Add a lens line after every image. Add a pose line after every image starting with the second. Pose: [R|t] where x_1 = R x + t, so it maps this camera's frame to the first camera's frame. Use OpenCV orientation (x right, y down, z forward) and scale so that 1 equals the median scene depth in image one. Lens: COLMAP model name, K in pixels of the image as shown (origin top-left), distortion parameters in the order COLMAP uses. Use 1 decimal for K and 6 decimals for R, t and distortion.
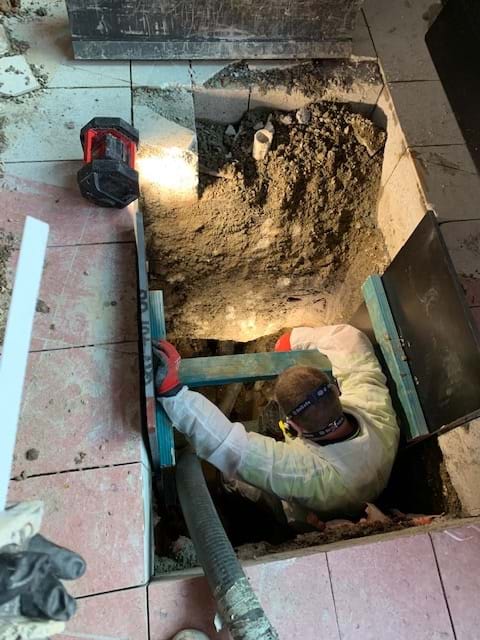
lens RADIAL K [[485.5, 0, 239.6], [0, 485.5, 320.9], [0, 0, 1]] dist [-0.021274, 0.003093]
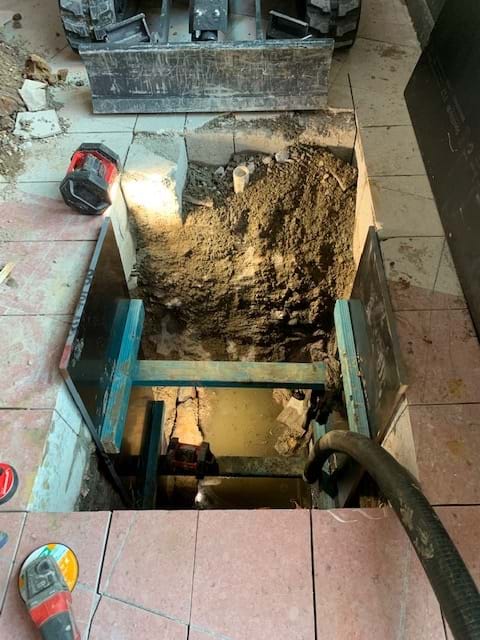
lens RADIAL K [[485.5, 0, 244.6], [0, 485.5, 323.1], [0, 0, 1]] dist [-0.021274, 0.003093]
pose [[0.979492, 0.049391, -0.195335, 0.290454], [-0.086874, 0.978268, -0.188265, 0.178659], [0.181791, 0.201374, 0.962497, -0.026761]]
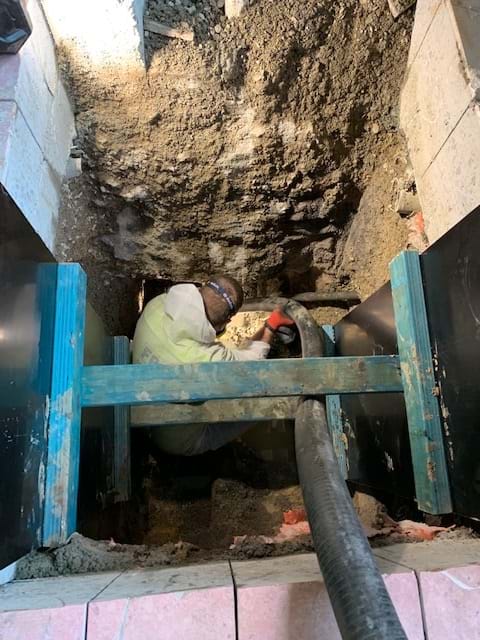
lens RADIAL K [[485.5, 0, 242.8], [0, 485.5, 320.7], [0, 0, 1]] dist [-0.021274, 0.003093]
pose [[0.994897, 0.059197, -0.081703, 0.139373], [-0.054098, 0.996529, 0.063272, 0.068302], [0.085165, -0.058529, 0.994646, 0.268852]]
